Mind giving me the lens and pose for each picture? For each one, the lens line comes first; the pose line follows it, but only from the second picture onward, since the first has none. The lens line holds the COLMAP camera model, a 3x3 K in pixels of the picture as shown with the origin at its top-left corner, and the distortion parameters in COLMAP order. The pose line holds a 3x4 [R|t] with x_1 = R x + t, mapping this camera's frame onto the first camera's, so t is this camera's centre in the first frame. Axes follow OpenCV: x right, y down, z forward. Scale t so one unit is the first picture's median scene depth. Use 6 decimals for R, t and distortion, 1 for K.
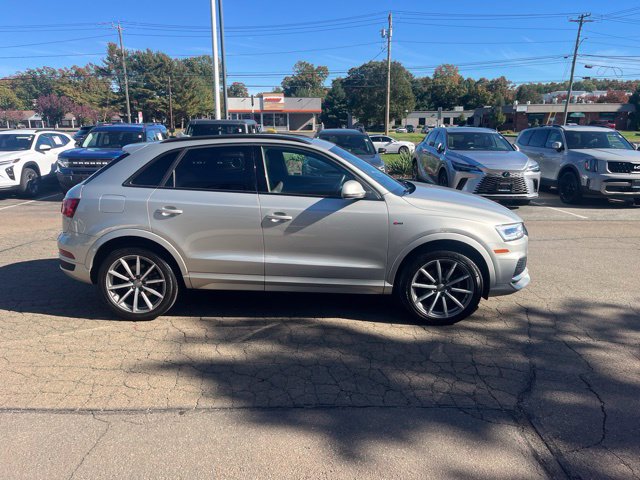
lens RADIAL K [[482.7, 0, 319.5], [0, 482.7, 237.9], [0, 0, 1]] dist [0.077464, -0.098971]
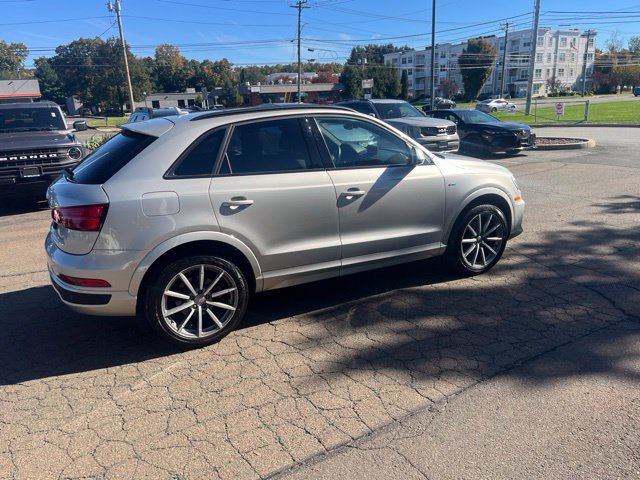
lens RADIAL K [[482.7, 0, 319.5], [0, 482.7, 241.0], [0, 0, 1]] dist [0.077464, -0.098971]
pose [[0.860970, -0.170827, 0.479112, -0.234493], [0.151875, 0.985287, 0.078382, -0.013773], [-0.485453, 0.005280, 0.874247, 0.088843]]
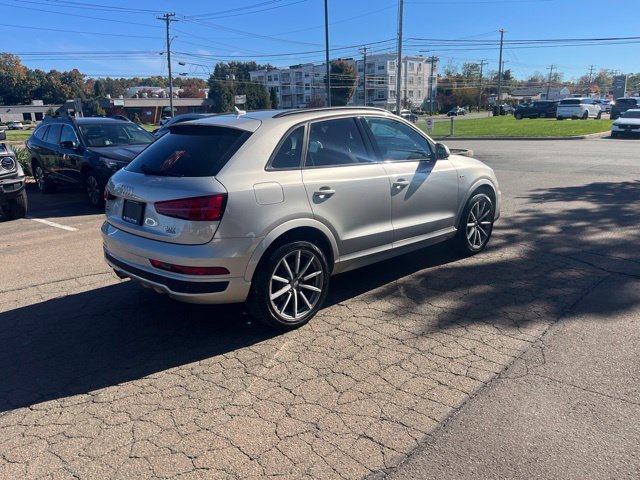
lens RADIAL K [[482.7, 0, 319.1], [0, 482.7, 239.8], [0, 0, 1]] dist [0.077464, -0.098971]
pose [[0.695967, -0.198833, 0.689996, -0.376002], [0.189781, 0.977665, 0.090306, -0.020381], [-0.692541, 0.068098, 0.718157, 0.148620]]
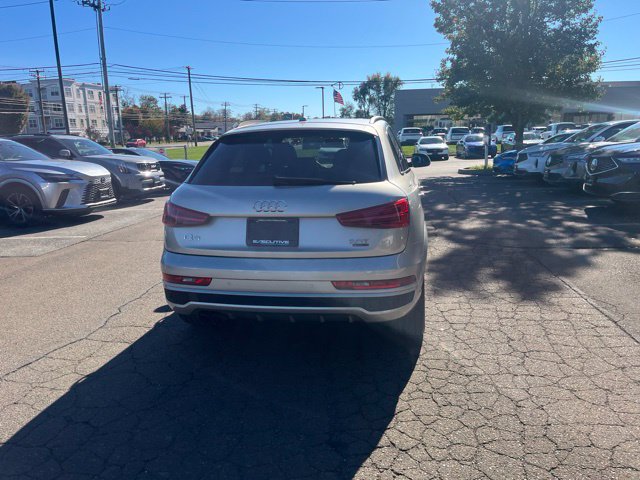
lens RADIAL K [[482.7, 0, 318.1], [0, 482.7, 239.8], [0, 0, 1]] dist [0.077464, -0.098971]
pose [[0.148776, -0.208663, 0.966605, -0.493339], [0.248143, 0.954086, 0.167768, -0.069848], [-0.957231, 0.214896, 0.193723, 0.407131]]
